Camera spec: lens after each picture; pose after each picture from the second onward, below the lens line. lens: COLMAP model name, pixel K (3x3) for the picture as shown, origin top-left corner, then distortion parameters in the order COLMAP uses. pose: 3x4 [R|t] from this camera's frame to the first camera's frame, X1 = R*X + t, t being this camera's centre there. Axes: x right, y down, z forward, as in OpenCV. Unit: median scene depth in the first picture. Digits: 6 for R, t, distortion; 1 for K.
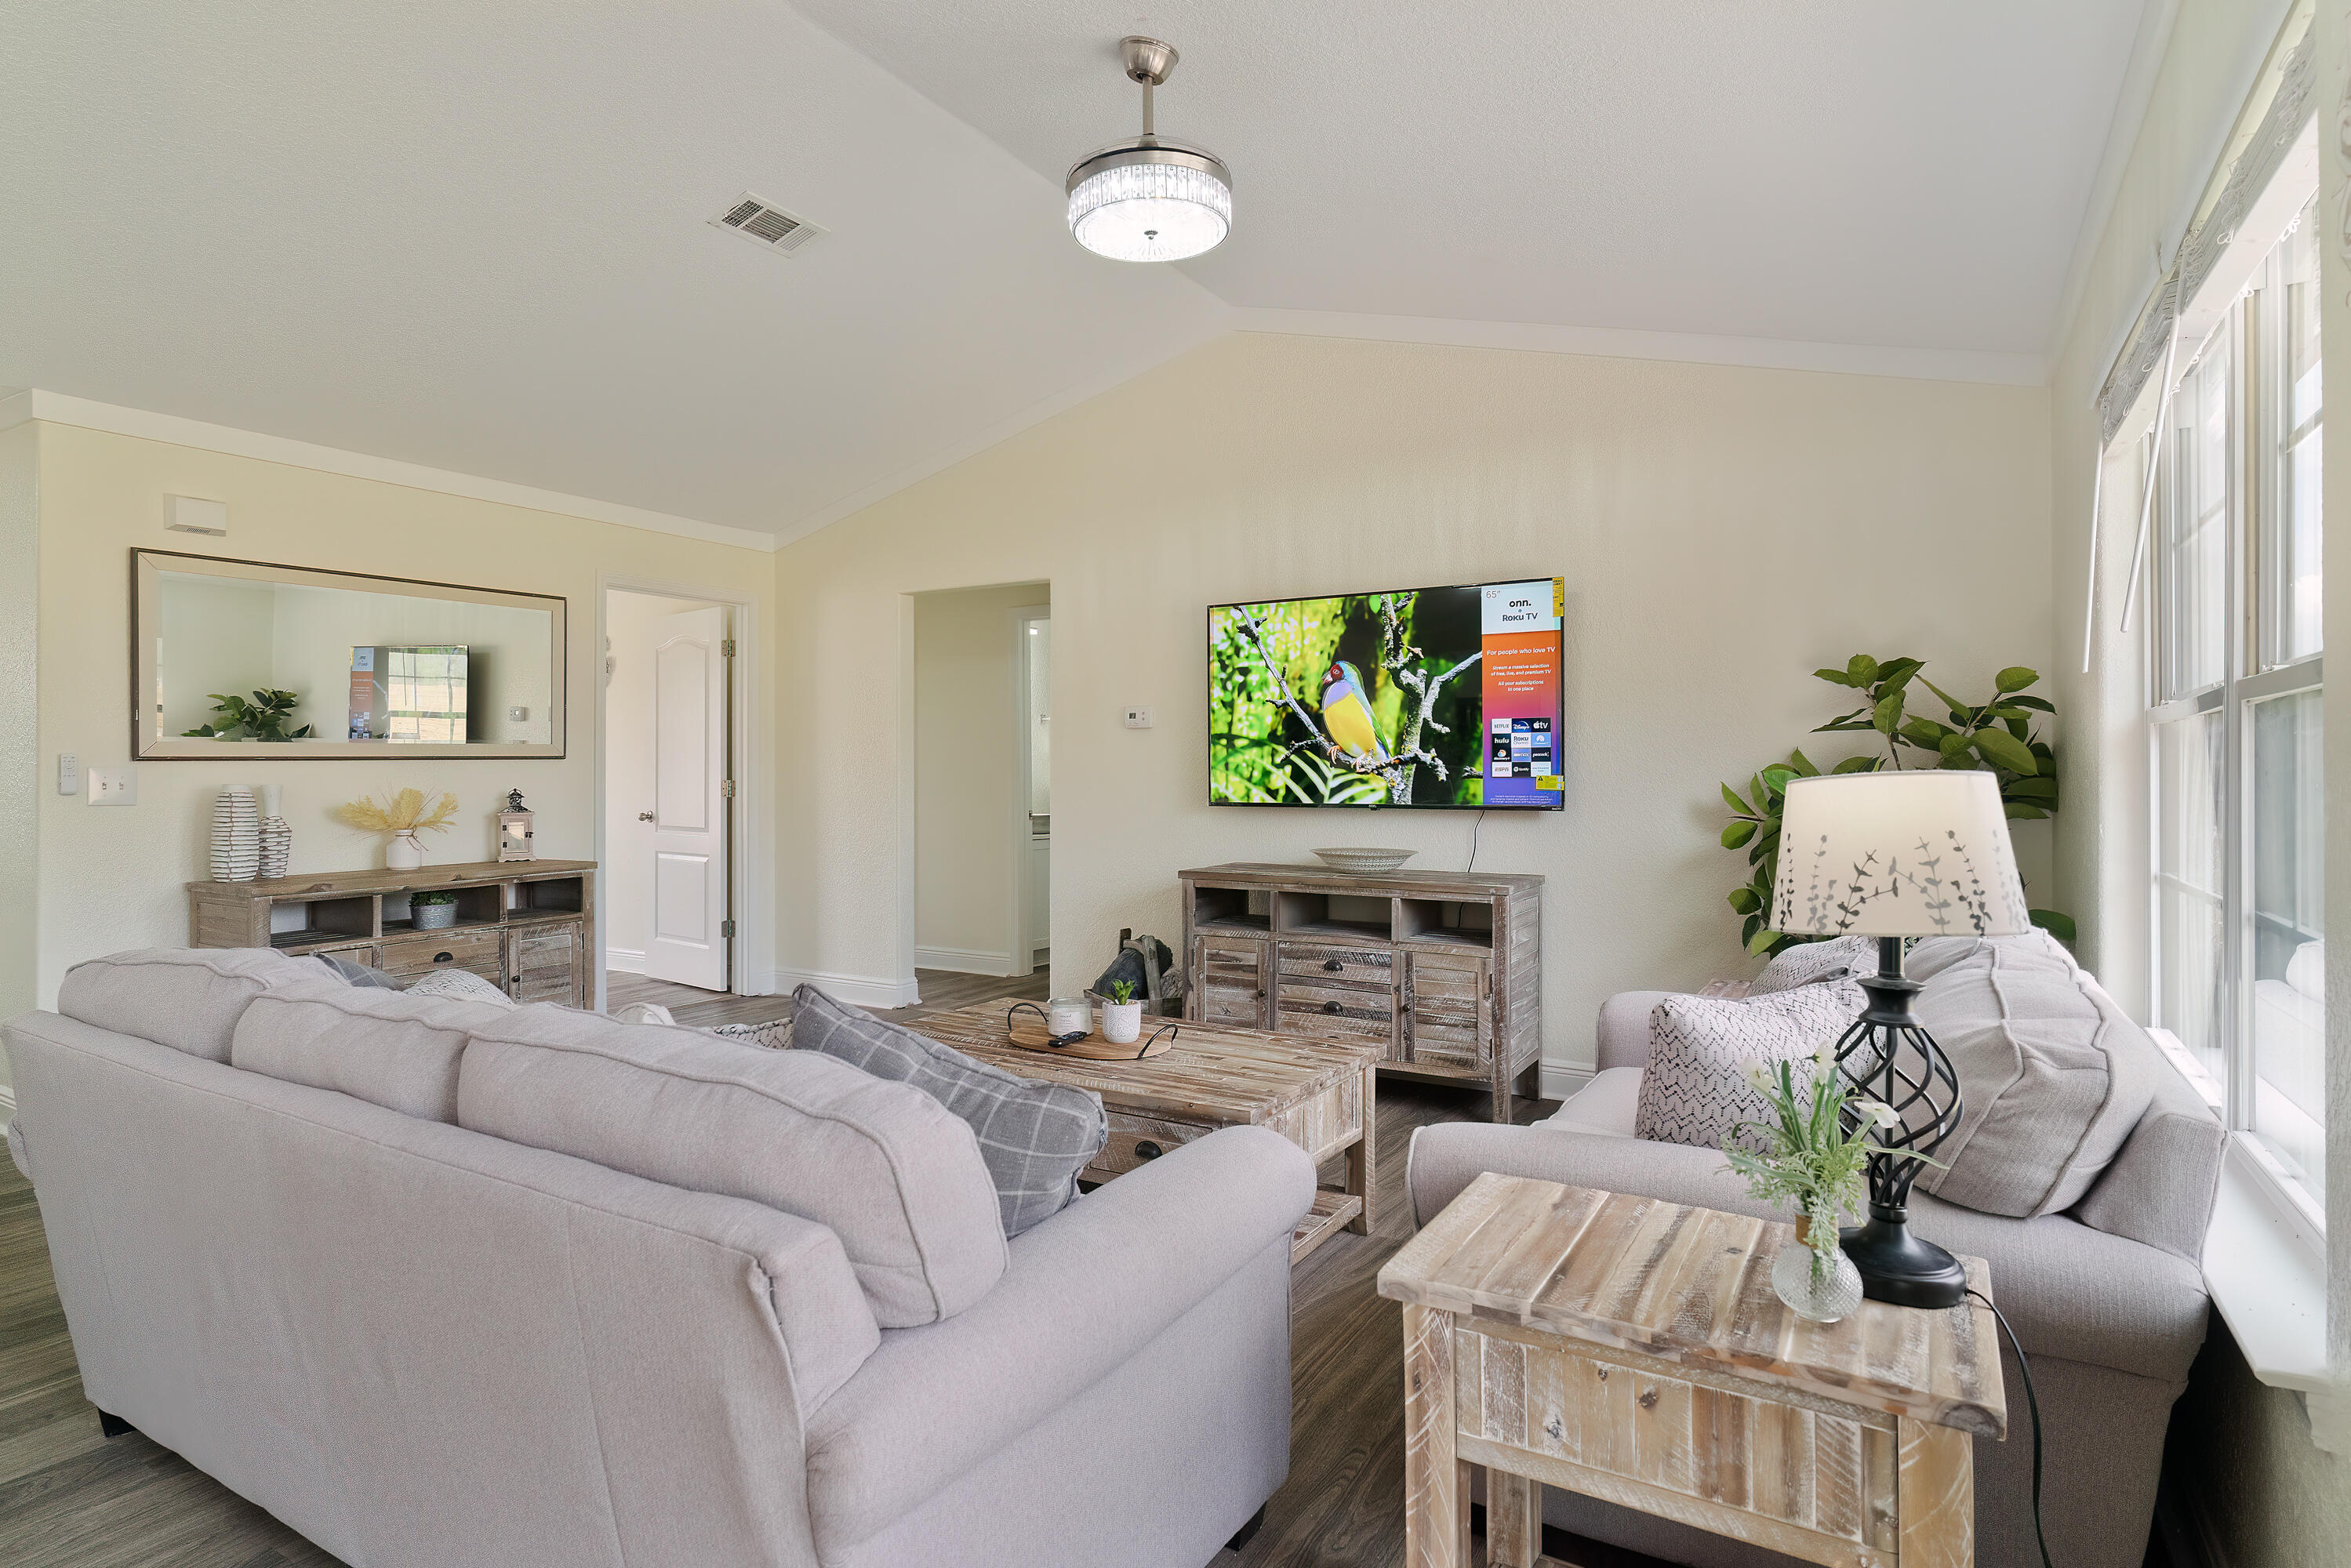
lens RADIAL K [[1238.8, 0, 1175.5], [0, 1238.8, 784.0], [0, 0, 1]] dist [0.001893, 0.000596]
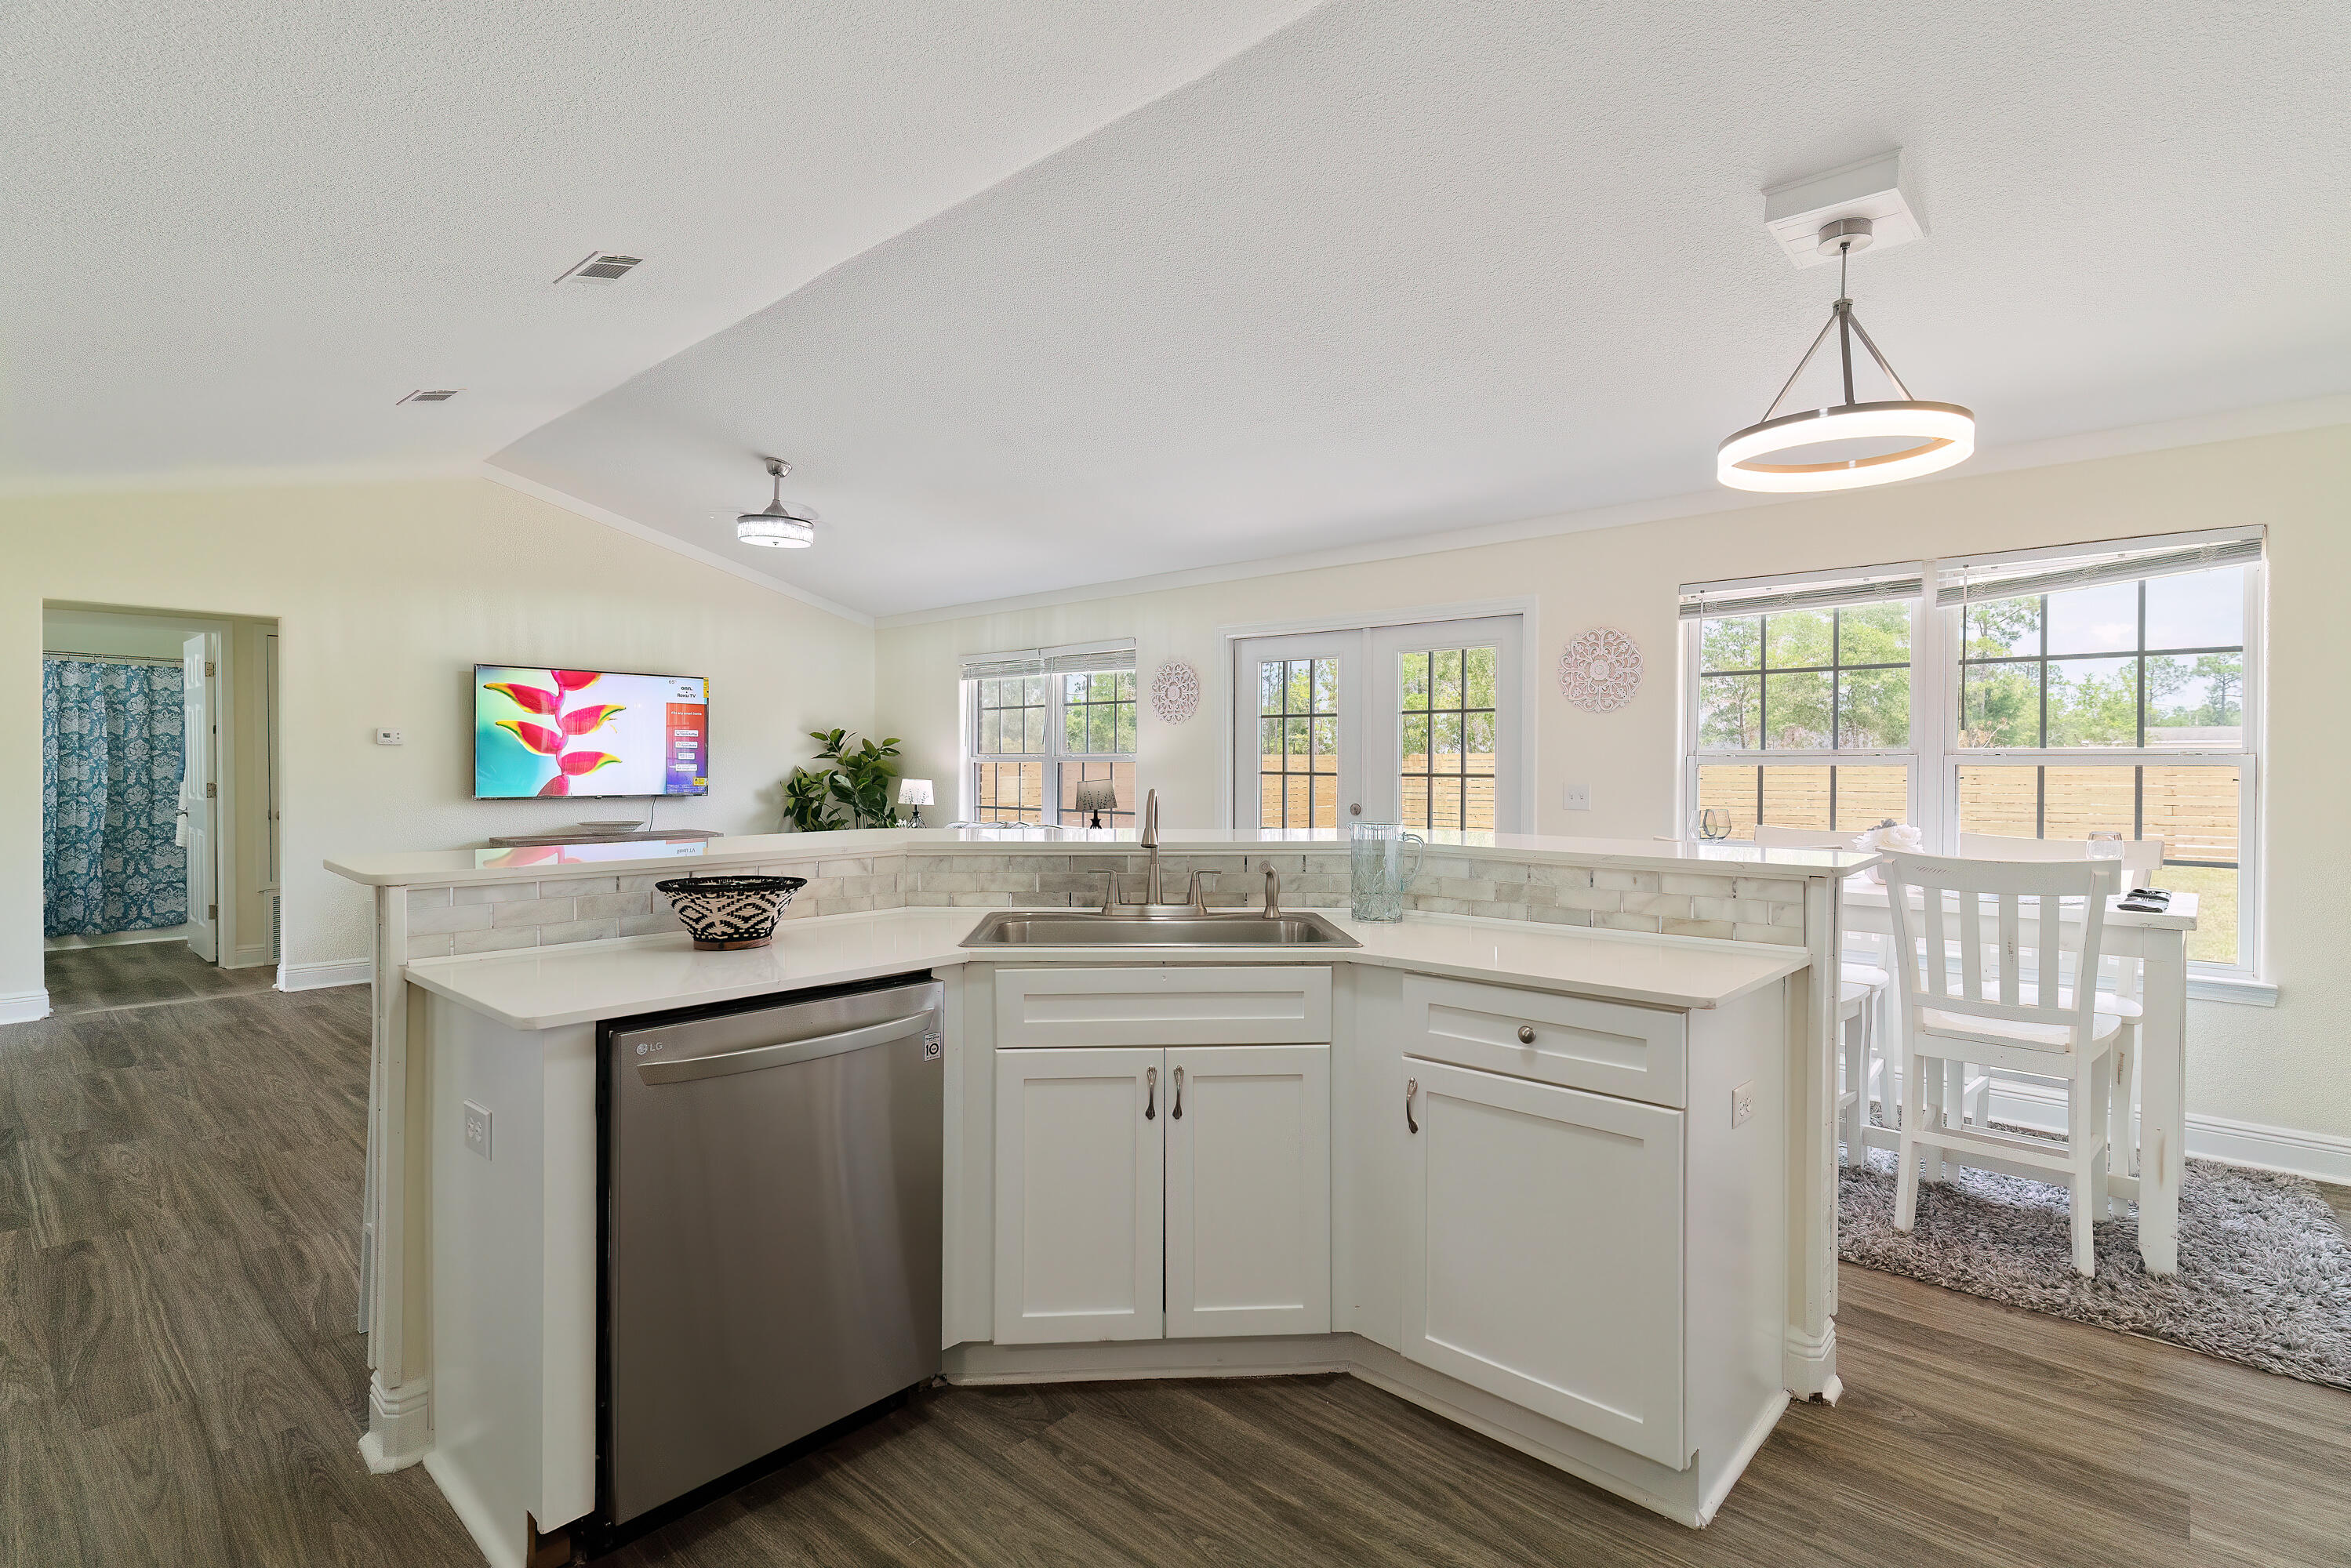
lens RADIAL K [[1098.6, 0, 1175.5], [0, 1098.6, 784.0], [0, 0, 1]] dist [-0.000602, -0.000167]
pose [[0.179778, -0.018327, 0.983536, -1.285108], [-0.002564, 0.999814, 0.019099, -0.032873], [-0.983704, -0.005955, 0.179698, -0.054674]]
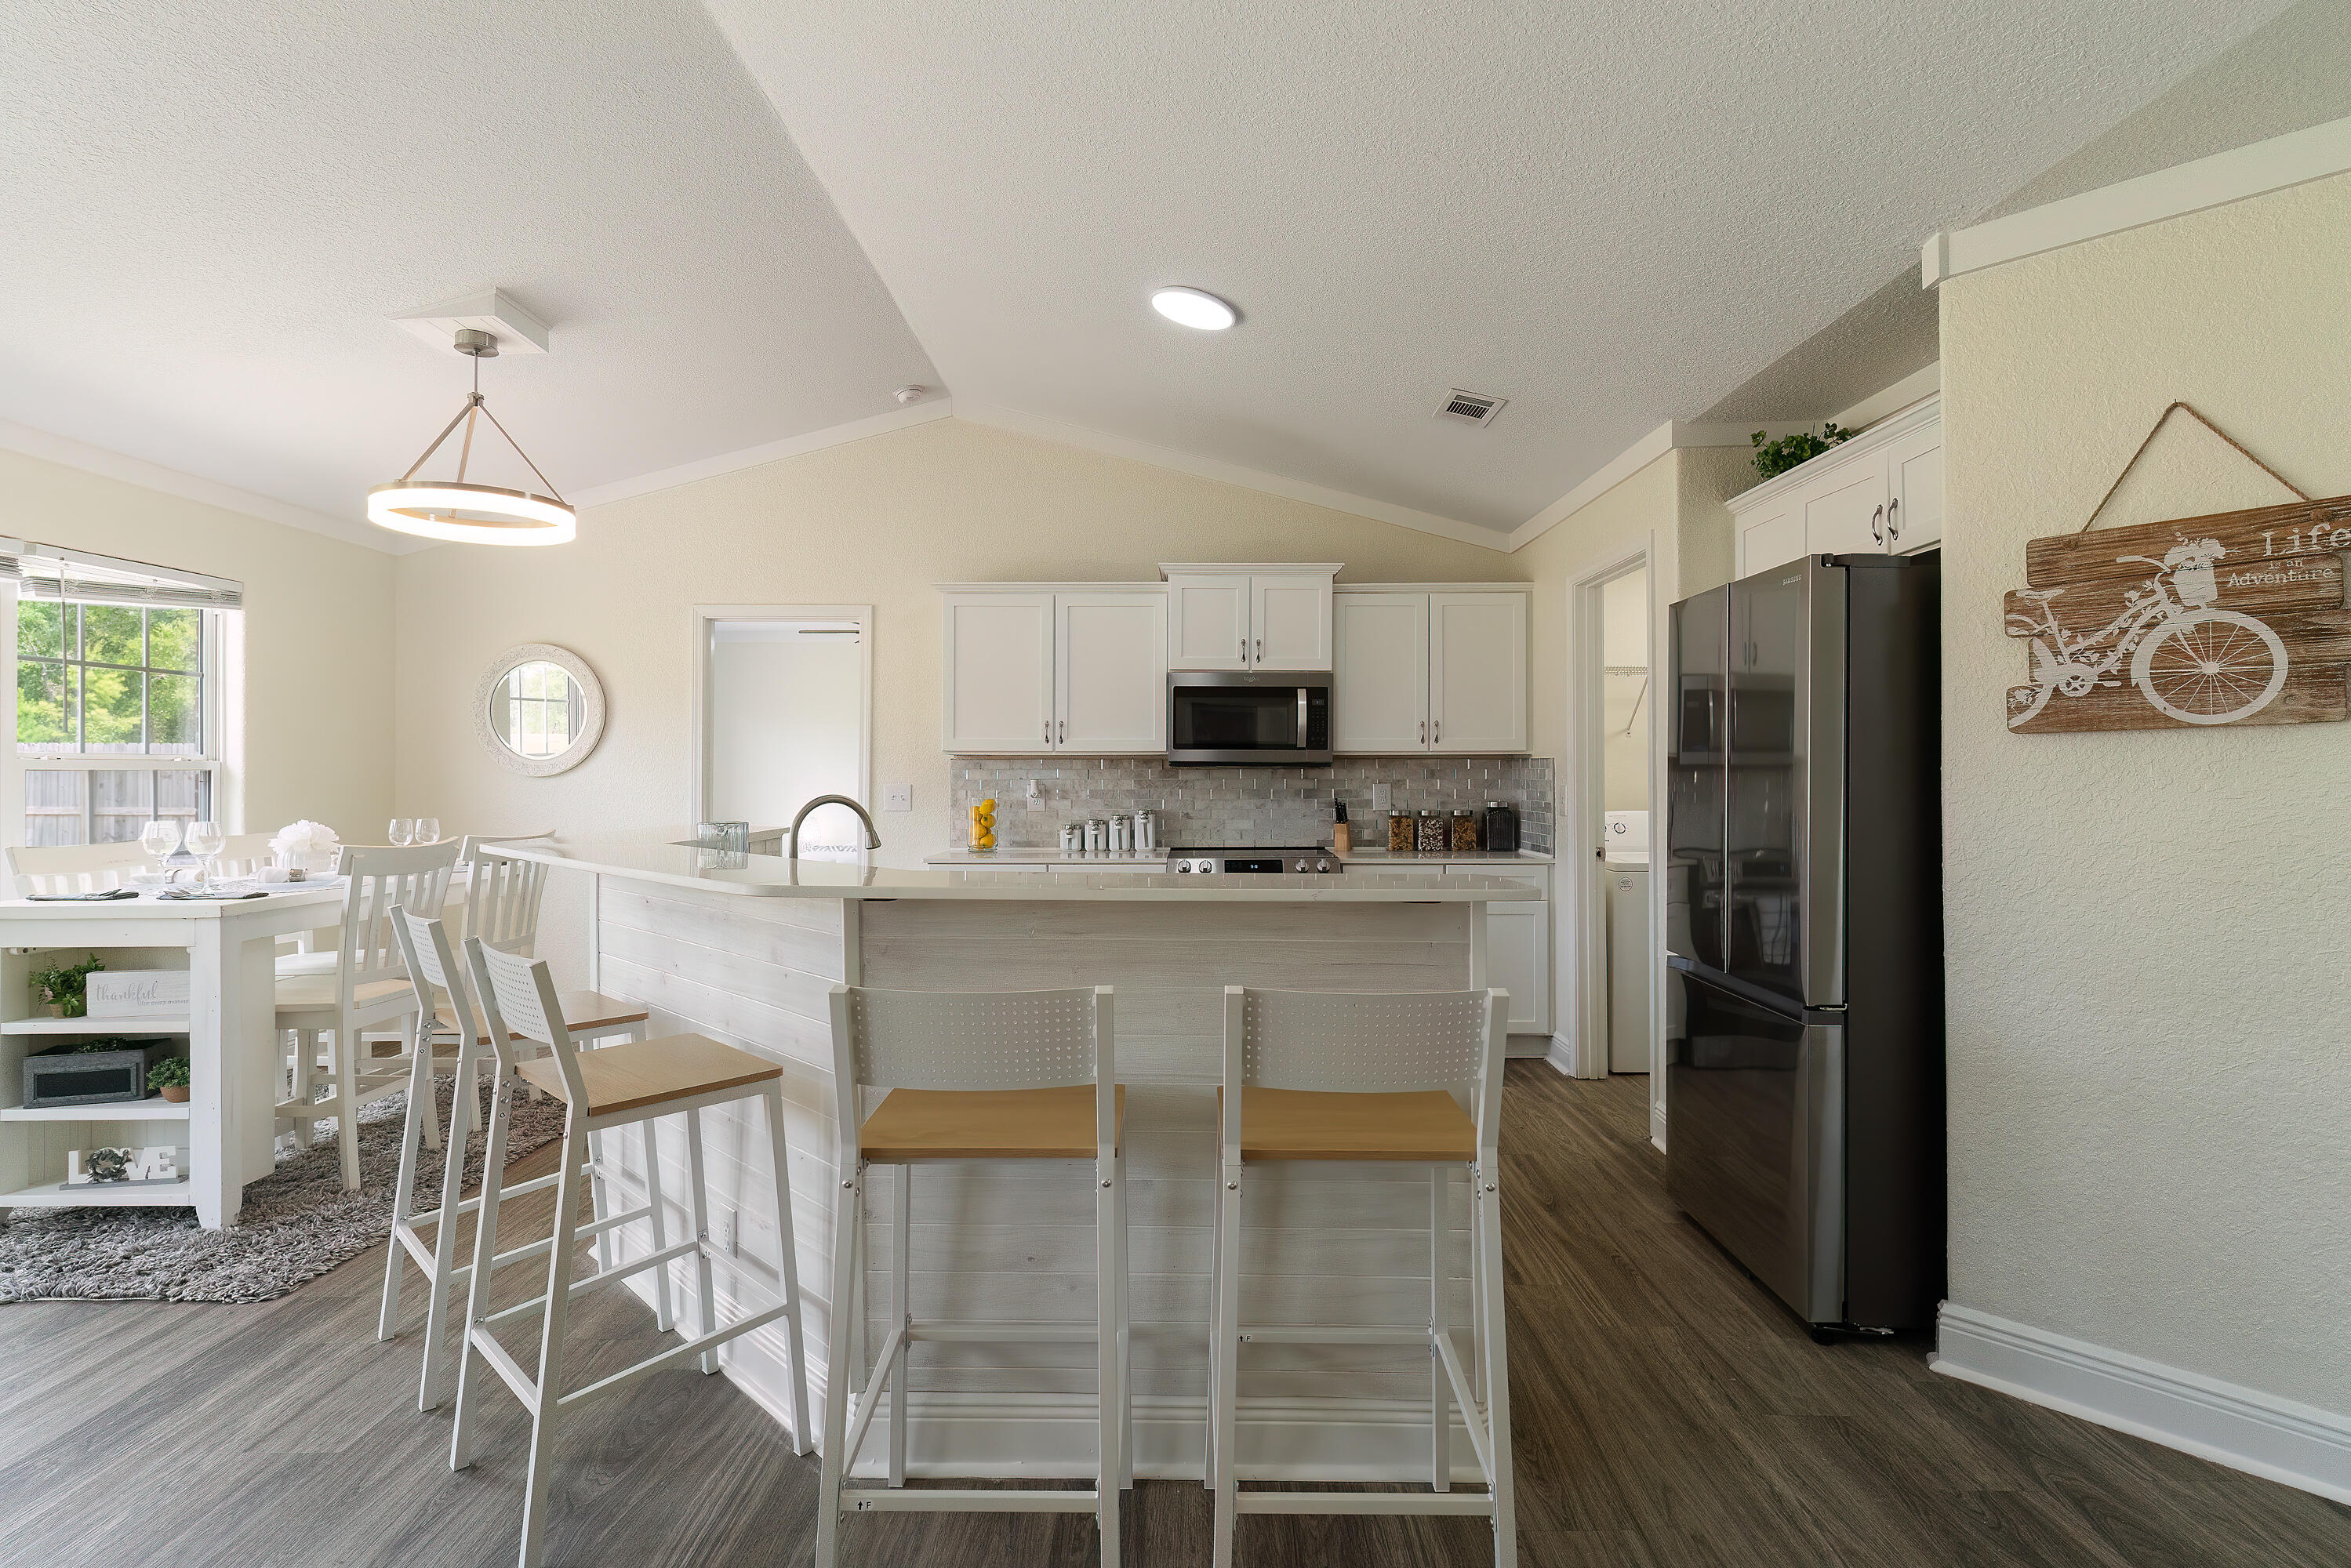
lens RADIAL K [[1169.4, 0, 1184.6], [0, 1169.4, 770.0], [0, 0, 1]] dist [-0.000670, -0.000958]
pose [[-0.854940, -0.003131, -0.518718, -0.540852], [-0.002962, 0.999995, -0.001155, -0.033538], [0.518719, 0.000549, -0.854945, 0.705964]]
